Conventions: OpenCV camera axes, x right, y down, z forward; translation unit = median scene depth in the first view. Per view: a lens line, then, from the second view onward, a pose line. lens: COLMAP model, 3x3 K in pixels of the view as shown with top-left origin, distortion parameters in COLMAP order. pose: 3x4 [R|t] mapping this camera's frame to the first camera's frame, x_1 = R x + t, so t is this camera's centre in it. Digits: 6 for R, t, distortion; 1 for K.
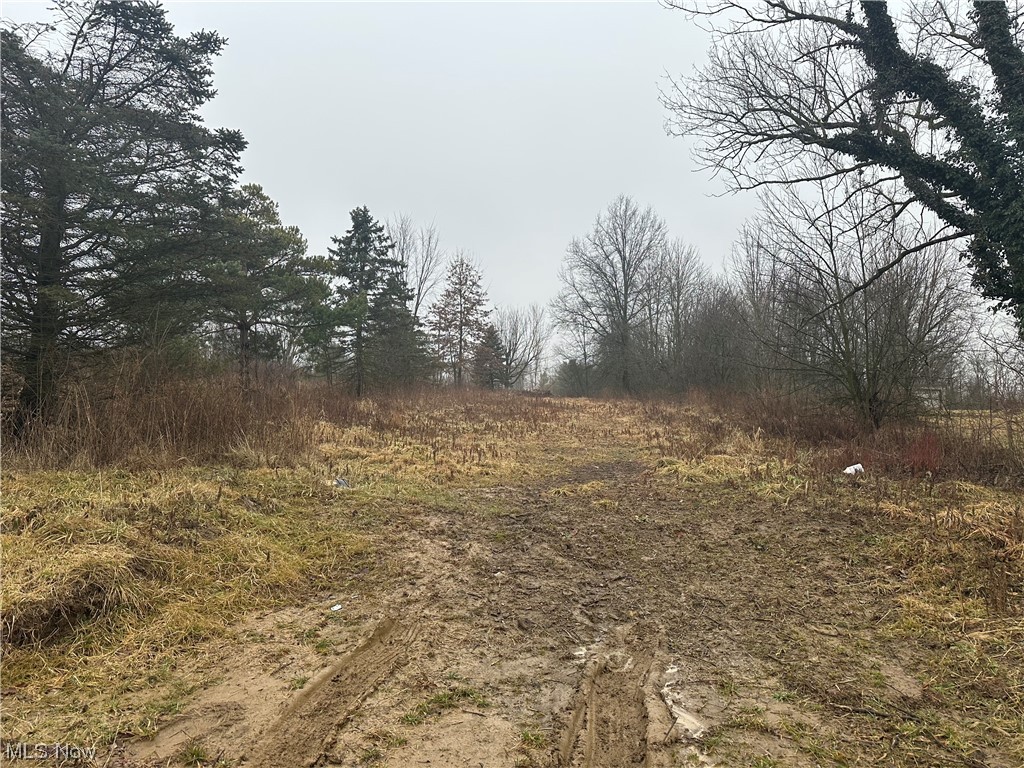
lens RADIAL K [[717.4, 0, 512.0], [0, 717.4, 384.0], [0, 0, 1]] dist [0.136490, -0.001143]
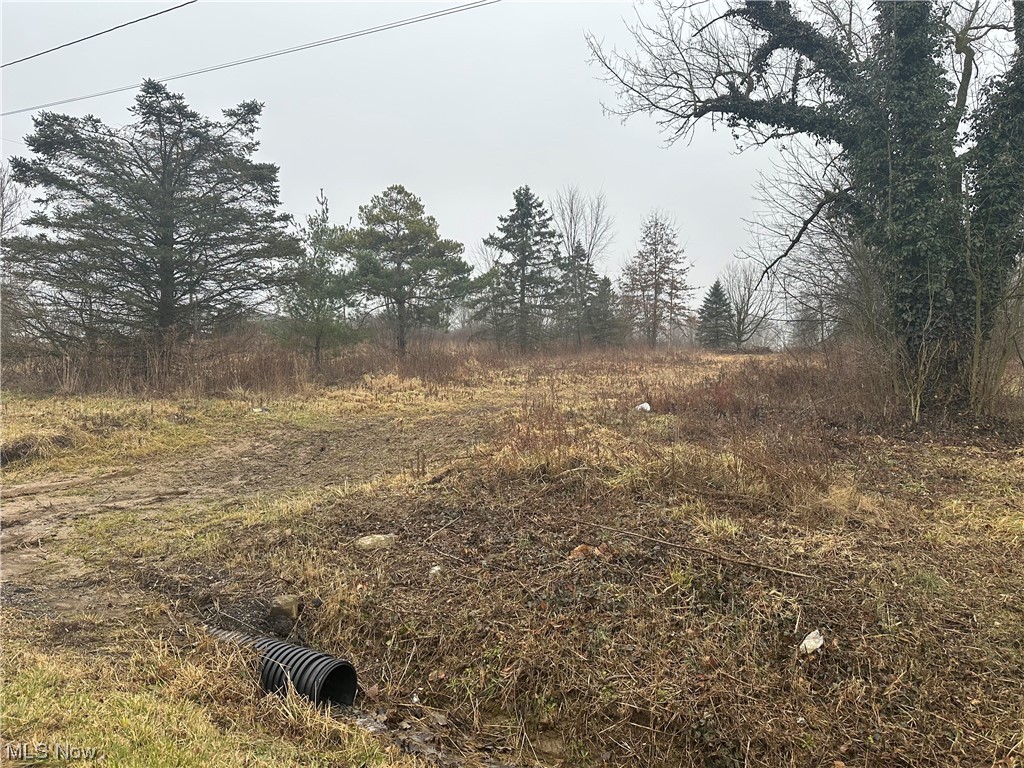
lens RADIAL K [[717.4, 0, 512.0], [0, 717.4, 384.0], [0, 0, 1]] dist [0.136490, -0.001143]
pose [[0.926910, -0.011366, -0.375113, 0.189253], [0.030907, 0.998458, 0.046117, 0.007264], [0.374010, -0.054340, 0.925831, -0.050575]]
